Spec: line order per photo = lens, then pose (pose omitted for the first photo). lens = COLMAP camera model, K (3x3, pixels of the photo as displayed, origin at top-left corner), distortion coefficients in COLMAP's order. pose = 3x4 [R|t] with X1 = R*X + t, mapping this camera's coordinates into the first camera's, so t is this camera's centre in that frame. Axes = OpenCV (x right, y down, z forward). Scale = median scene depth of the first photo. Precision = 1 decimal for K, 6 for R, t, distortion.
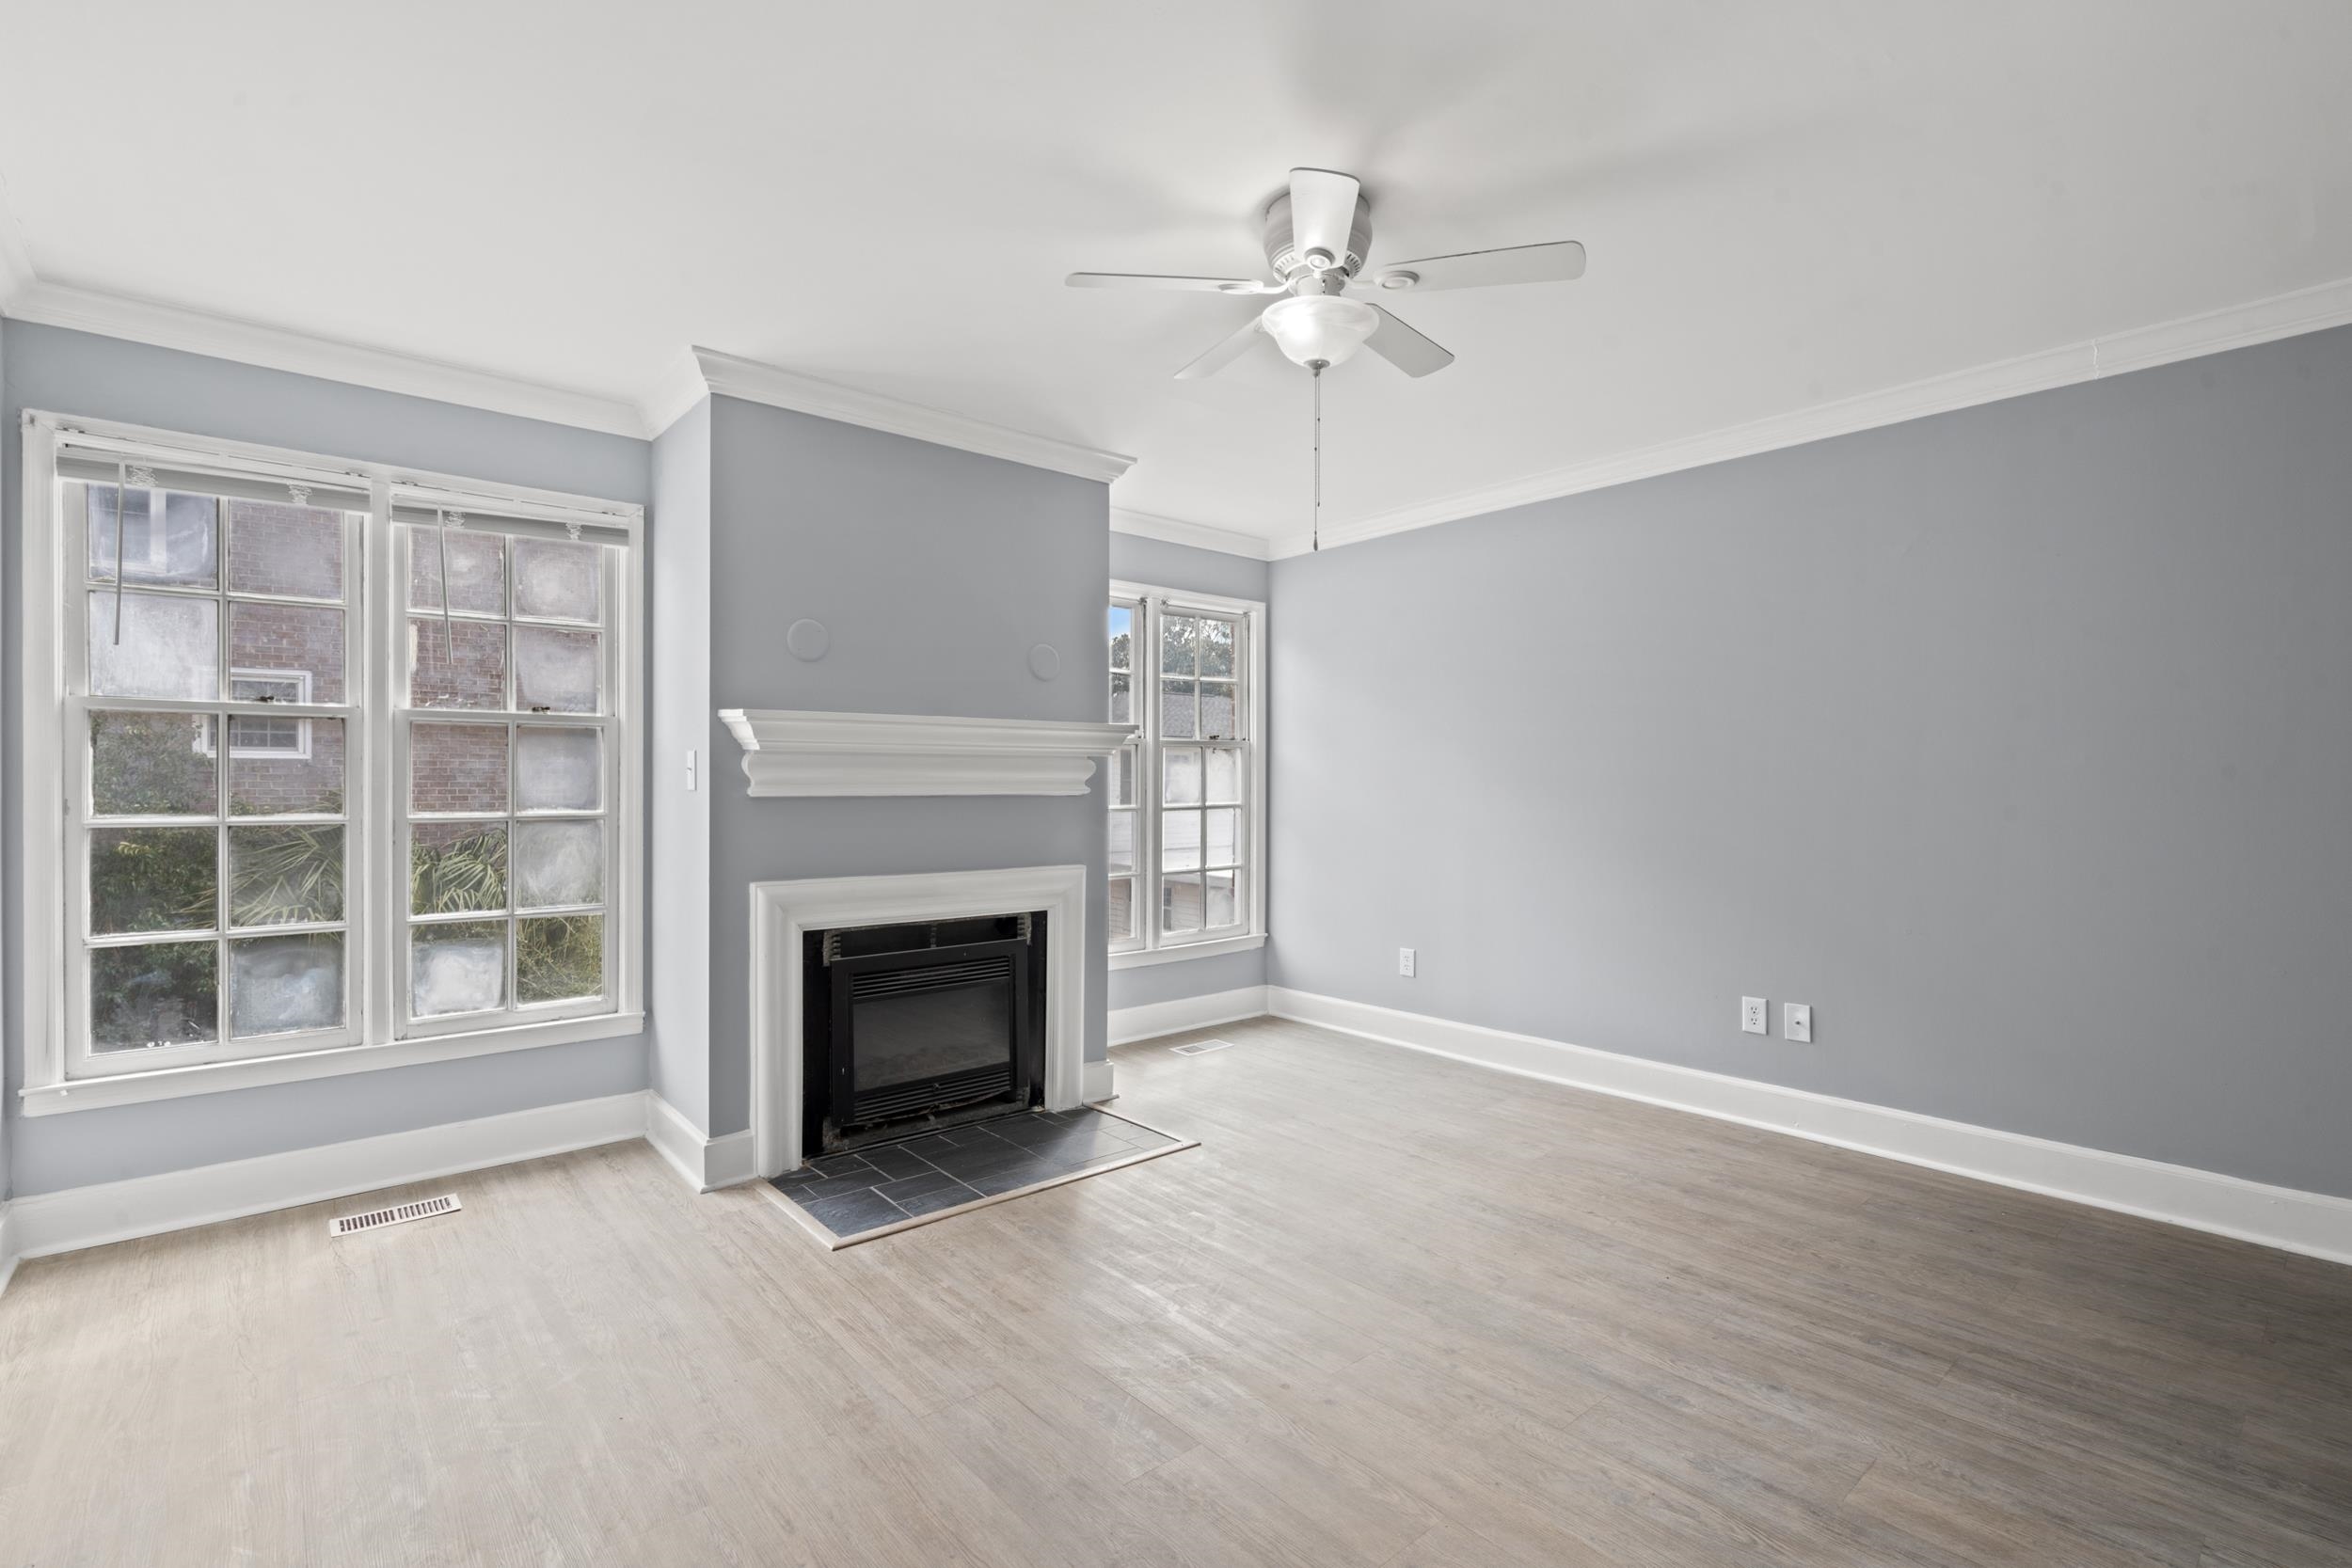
lens RADIAL K [[1069.1, 0, 1176.0], [0, 1069.1, 784.0], [0, 0, 1]] dist [-0.002186, 0.001172]
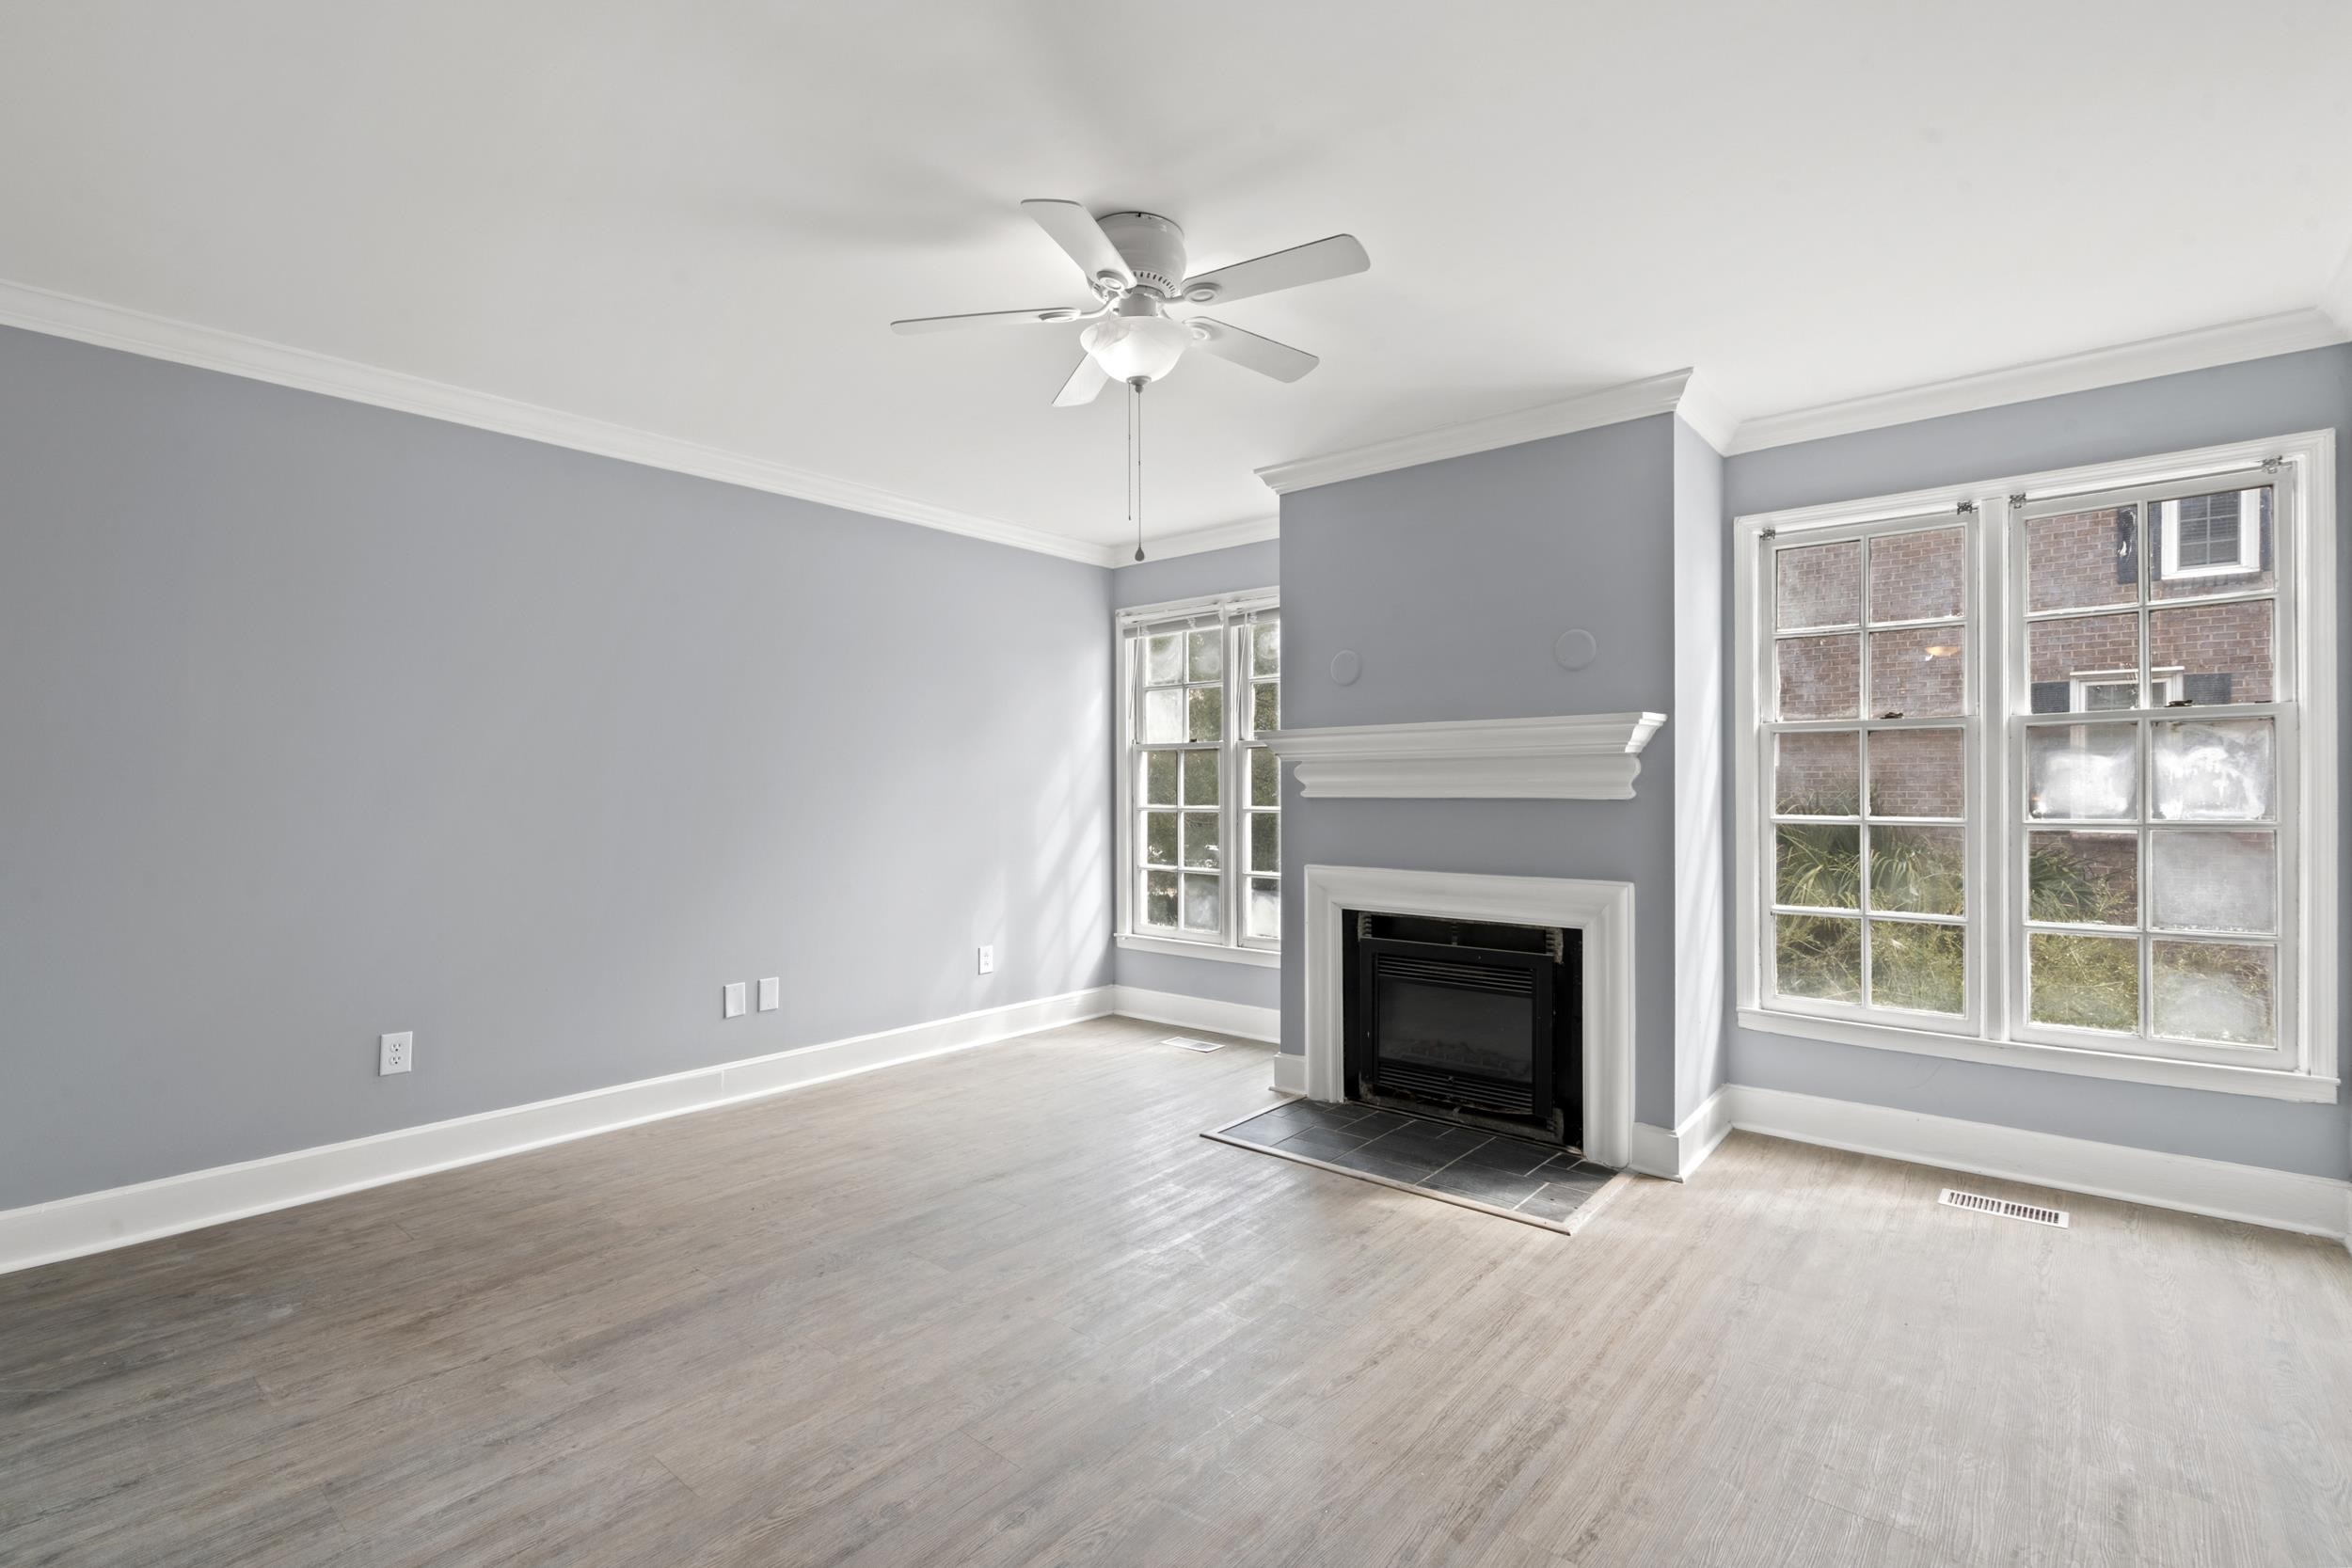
lens RADIAL K [[1077.0, 0, 1167.5], [0, 1077.0, 785.9], [0, 0, 1]] dist [-0.004142, 0.000446]
pose [[0.150681, -0.004952, -0.988570, 0.925383], [0.002720, 0.999986, -0.004594, 0.004032], [0.988579, -0.001997, 0.150692, 0.693935]]
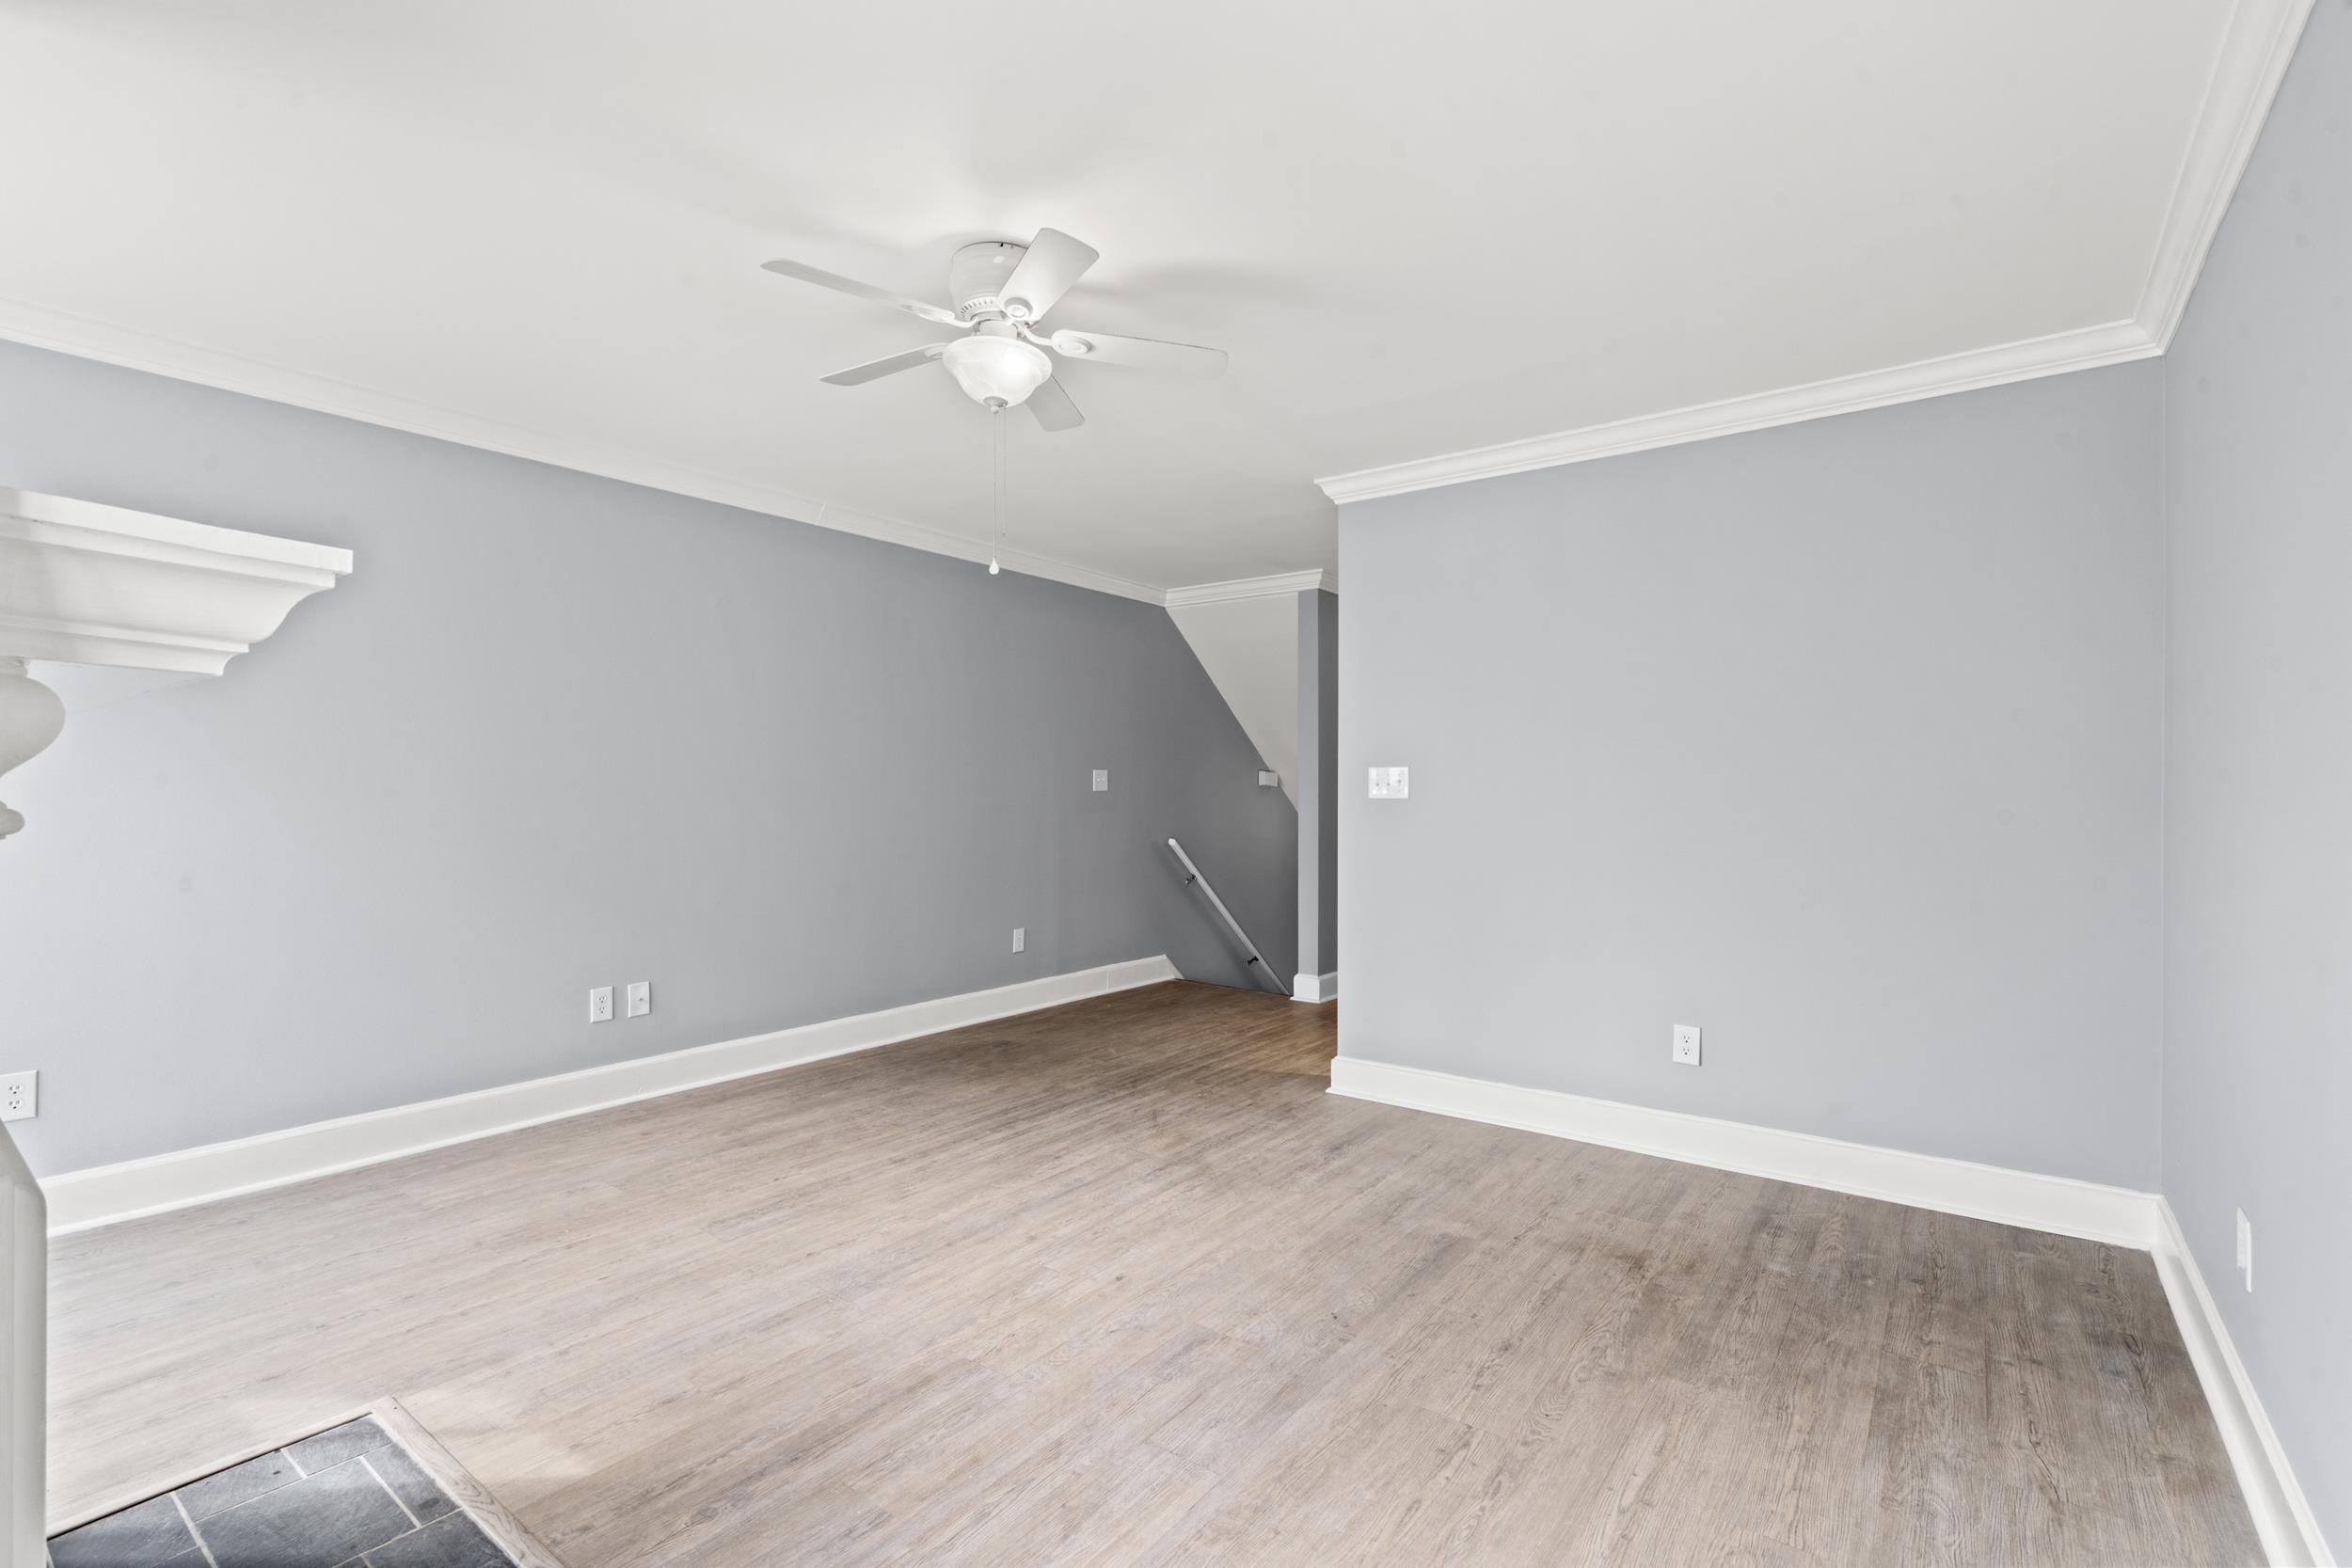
lens RADIAL K [[1062.0, 0, 1164.8], [0, 1062.0, 798.7], [0, 0, 1]] dist [-0.002931, 0.000246]
pose [[-0.205389, -0.009978, 0.978630, -0.759614], [-0.004250, 0.999948, 0.009303, -0.001017], [-0.978671, -0.002249, -0.205421, 0.838778]]
